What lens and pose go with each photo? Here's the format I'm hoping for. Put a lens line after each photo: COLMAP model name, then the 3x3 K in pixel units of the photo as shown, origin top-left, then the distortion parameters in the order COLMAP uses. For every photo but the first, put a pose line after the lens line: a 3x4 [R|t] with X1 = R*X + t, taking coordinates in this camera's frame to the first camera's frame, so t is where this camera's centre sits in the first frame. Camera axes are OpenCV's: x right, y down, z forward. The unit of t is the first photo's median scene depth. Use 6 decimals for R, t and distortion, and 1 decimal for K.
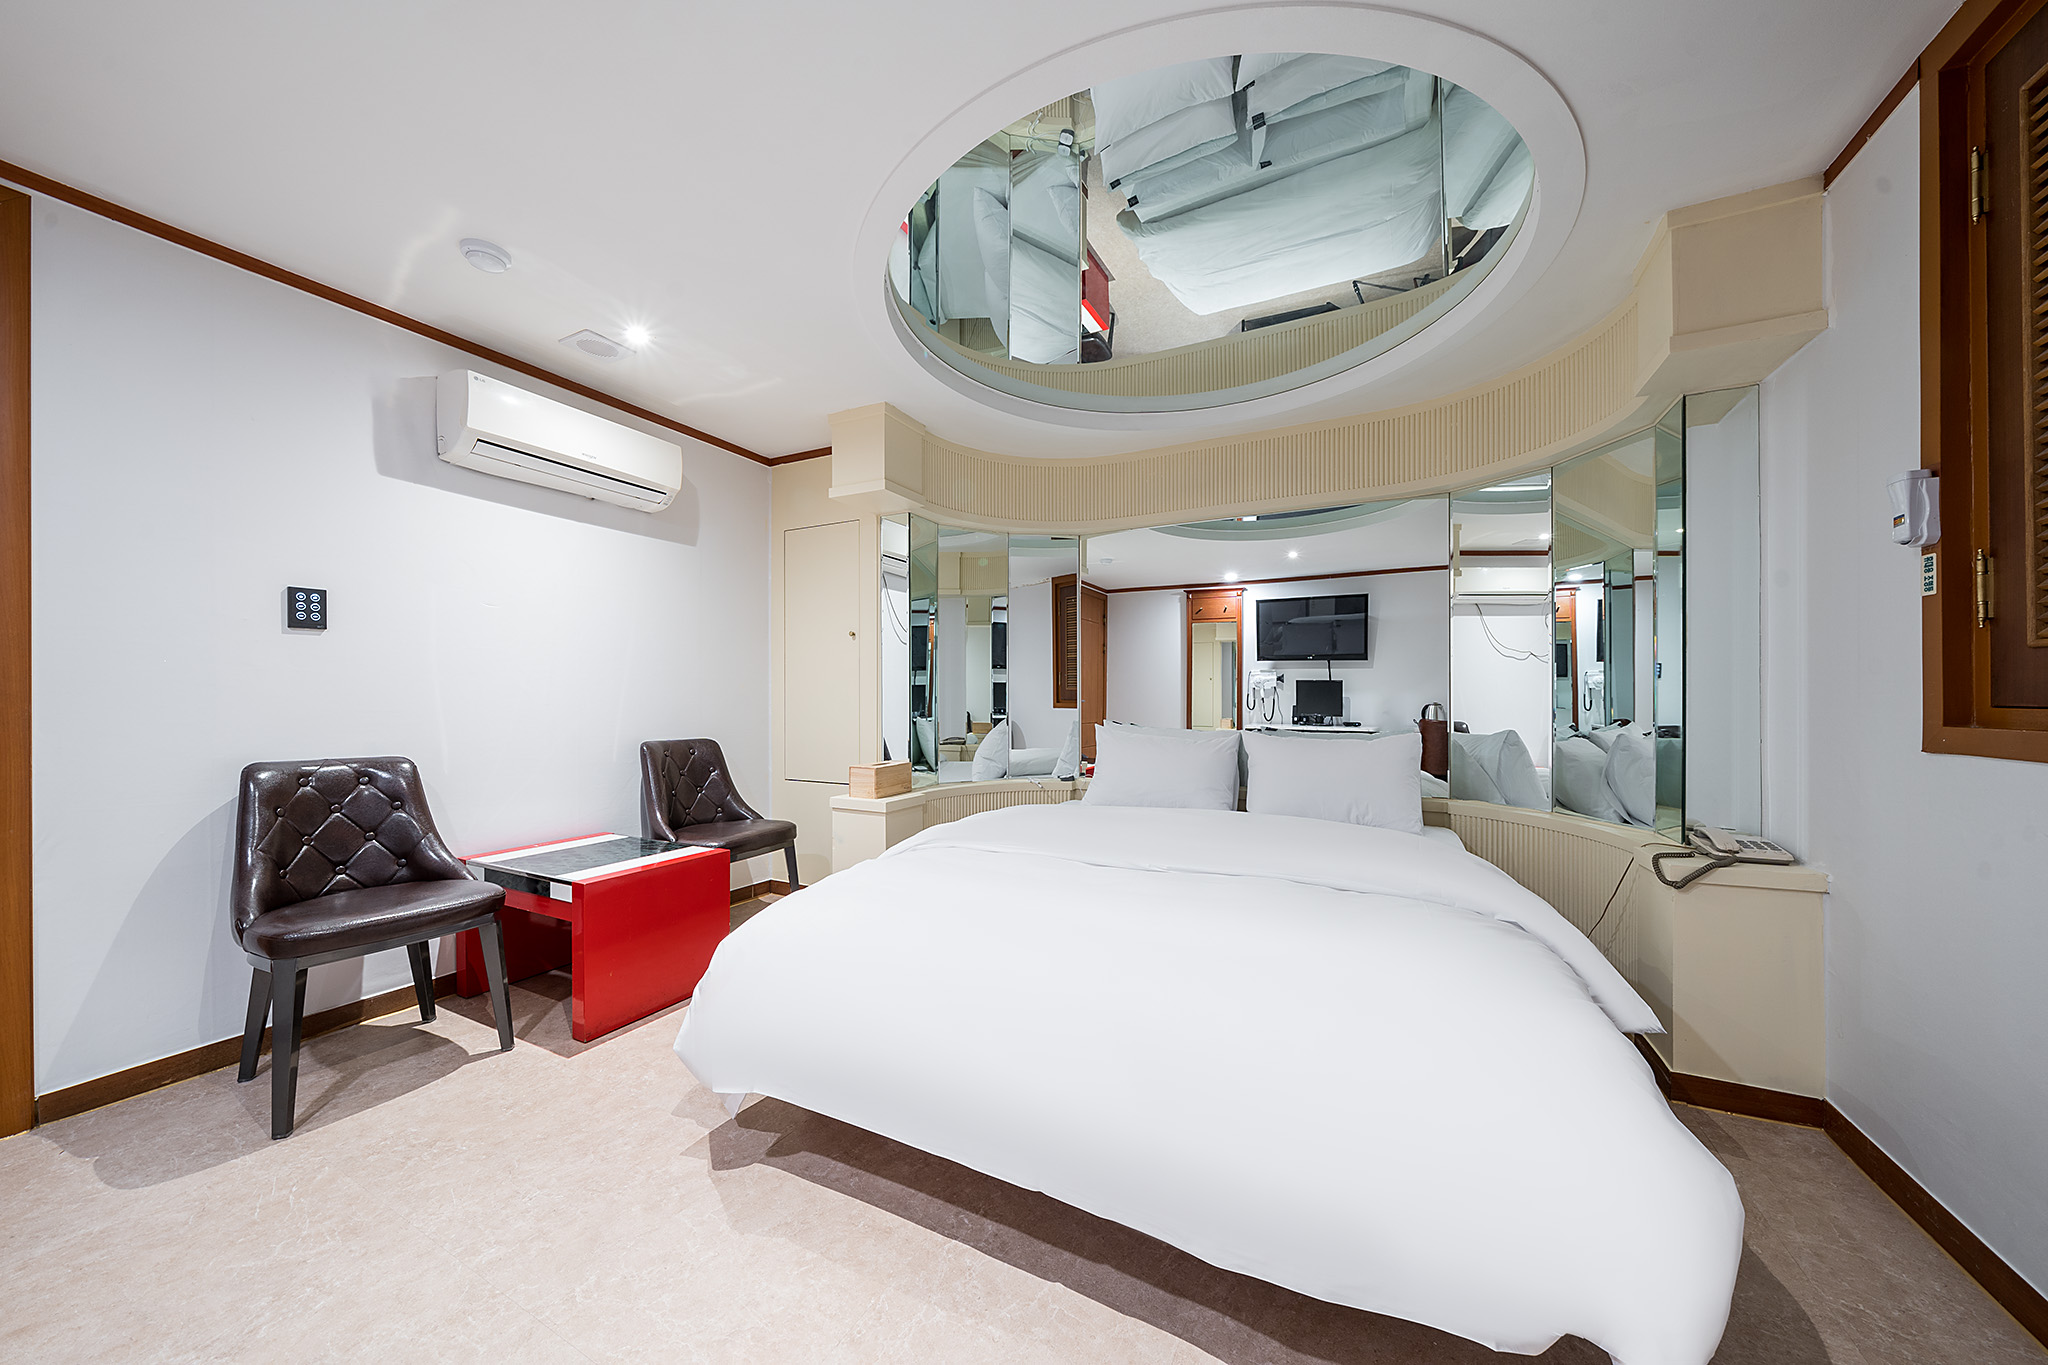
lens RADIAL K [[696.8, 0, 1022.2], [0, 696.8, 691.2], [0, 0, 1]] dist [-0.000892, -0.000009]
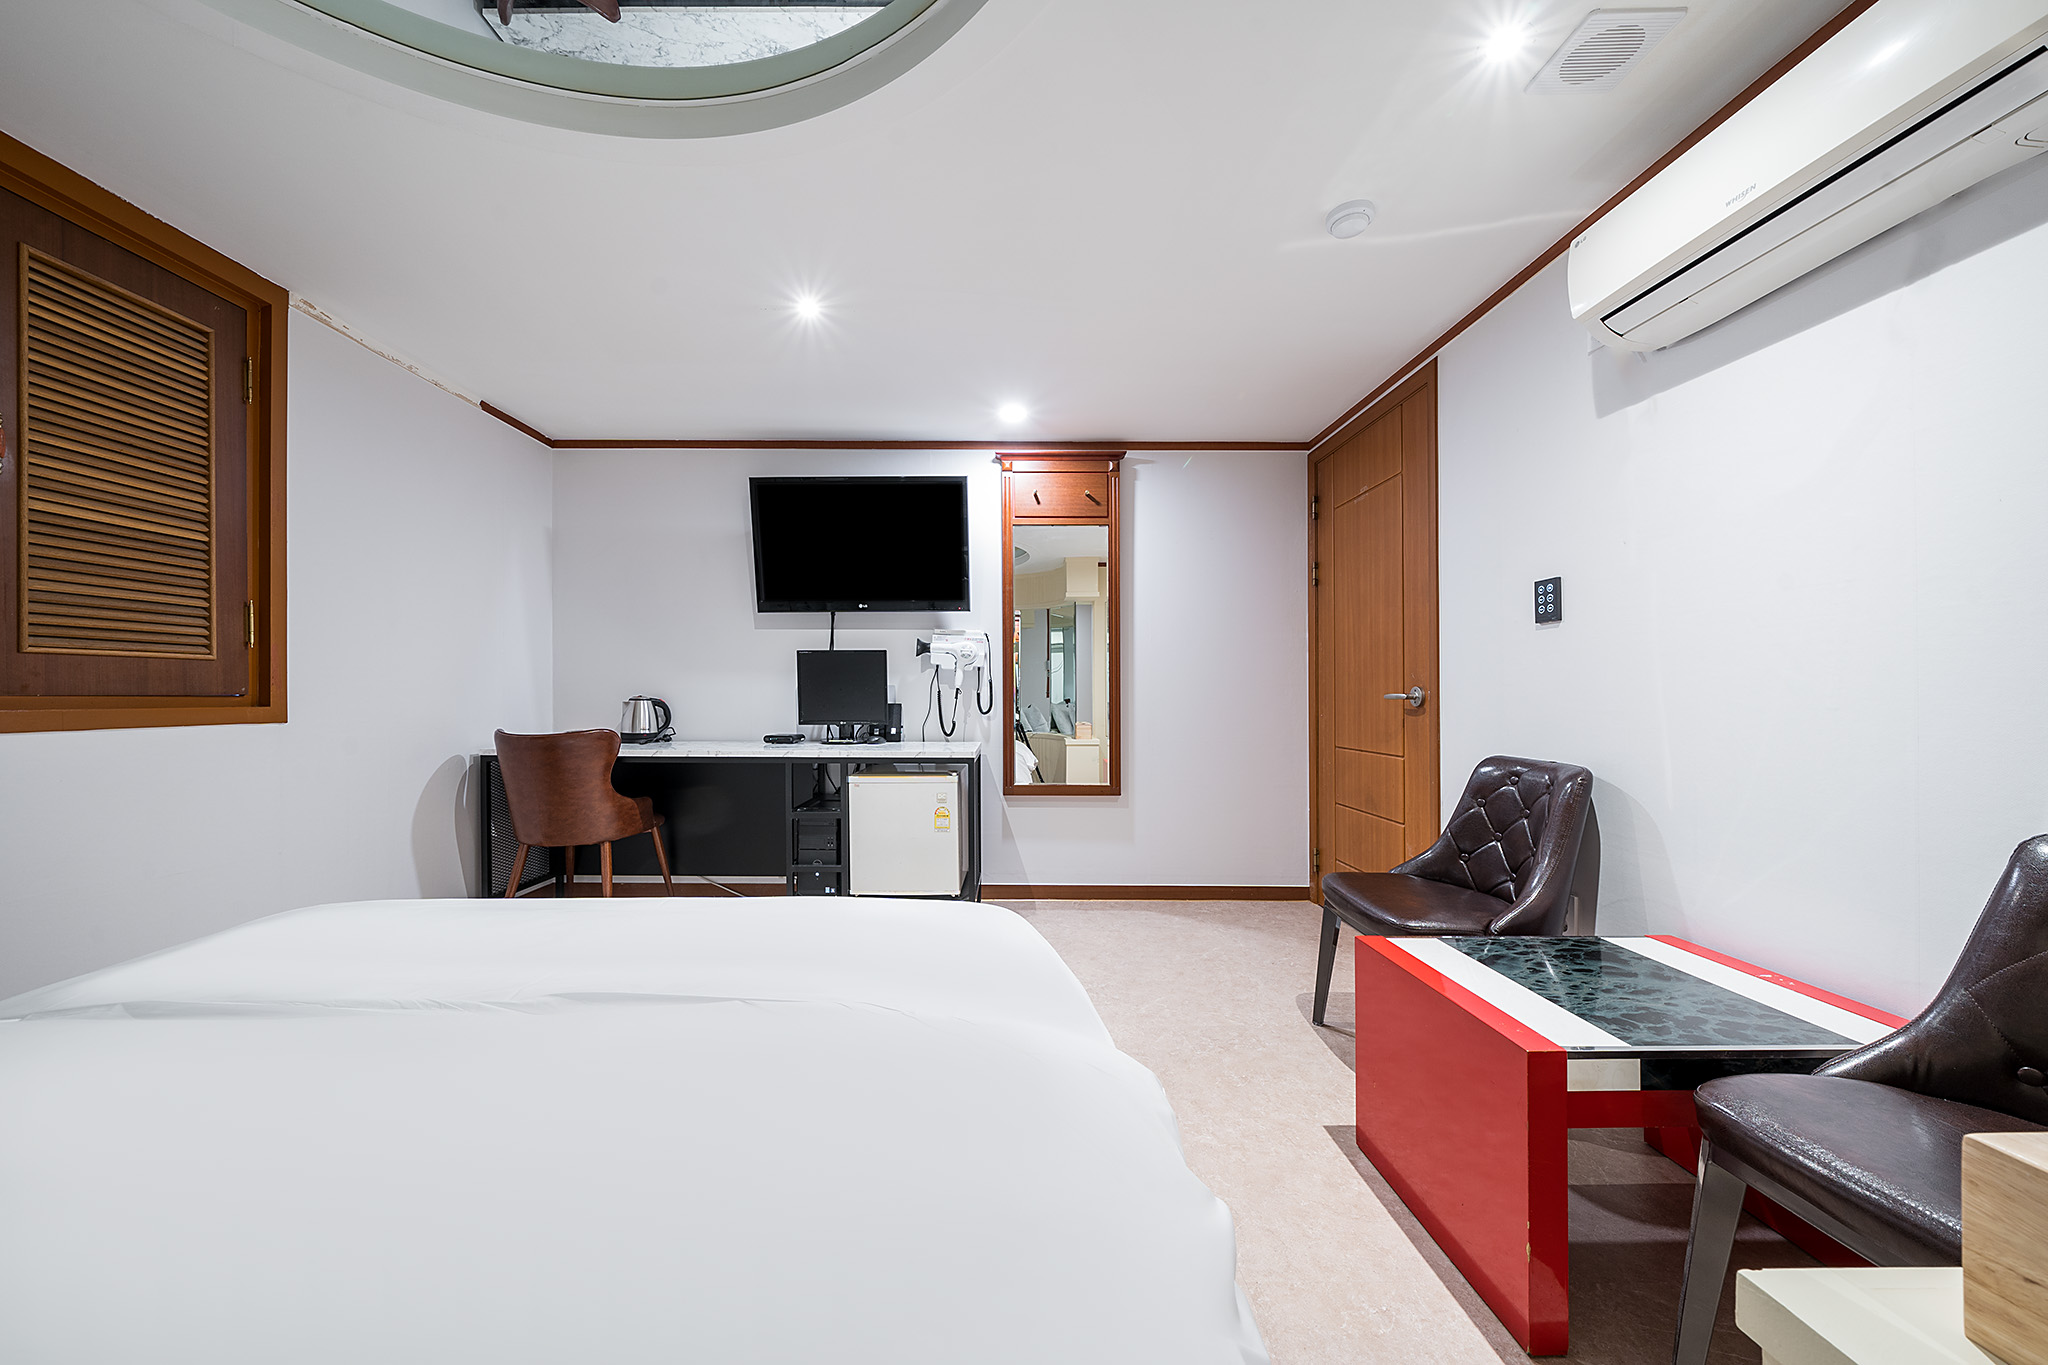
lens RADIAL K [[696.8, 0, 1022.2], [0, 696.8, 691.2], [0, 0, 1]] dist [-0.000892, -0.000009]
pose [[-0.876779, 0.003459, -0.480880, 0.052683], [0.003651, 0.999993, 0.000537, 0.000853], [0.480879, -0.001285, -0.876786, 1.486788]]
